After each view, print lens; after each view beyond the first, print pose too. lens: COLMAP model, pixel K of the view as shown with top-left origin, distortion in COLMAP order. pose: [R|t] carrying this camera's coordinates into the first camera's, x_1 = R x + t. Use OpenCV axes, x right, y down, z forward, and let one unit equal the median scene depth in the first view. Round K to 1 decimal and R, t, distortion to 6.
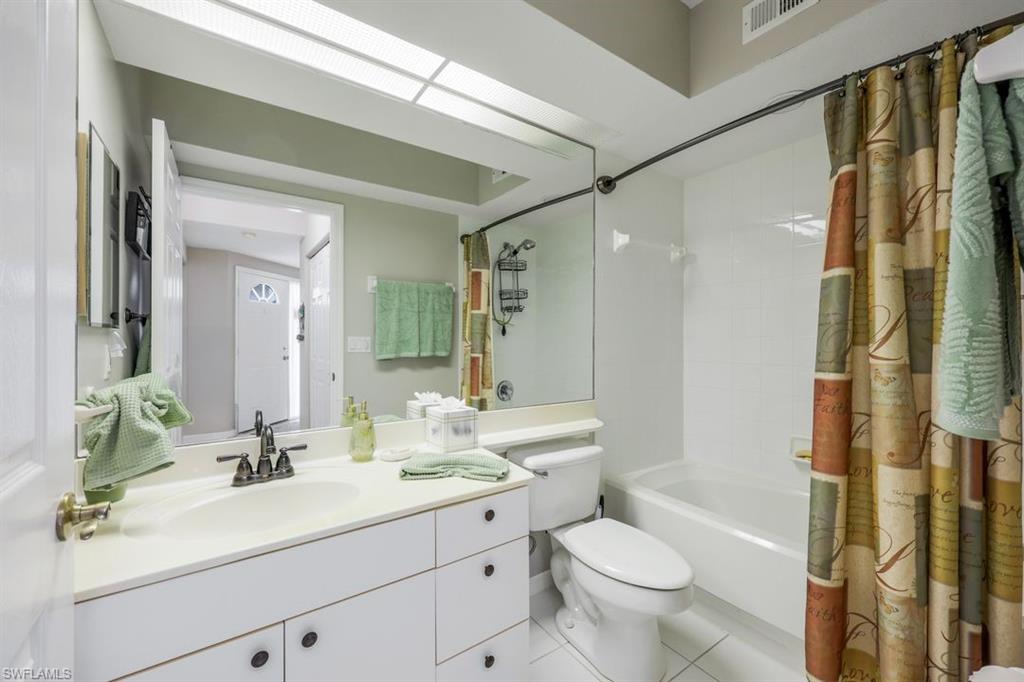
lens RADIAL K [[416.1, 0, 506.4], [0, 416.1, 340.1], [0, 0, 1]] dist [-0.003194, -0.000094]
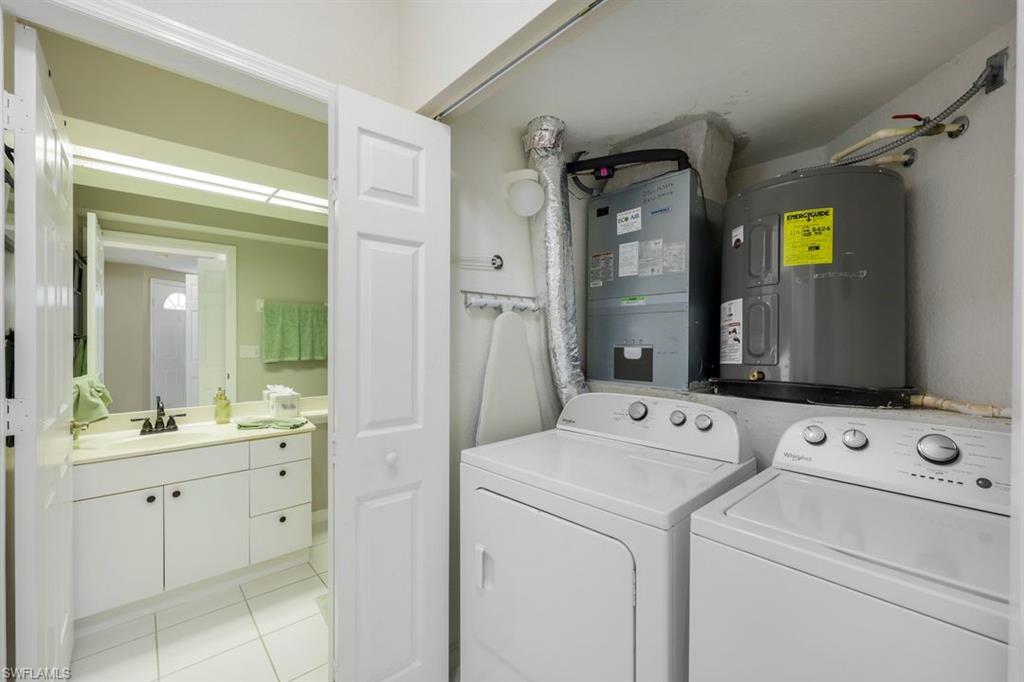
lens RADIAL K [[416.1, 0, 506.4], [0, 416.1, 340.1], [0, 0, 1]] dist [-0.003194, -0.000094]
pose [[0.992410, 0.000519, 0.122971, 0.621185], [-0.001206, 0.999984, 0.005511, -0.071587], [-0.122966, -0.005617, 0.992395, -0.875948]]
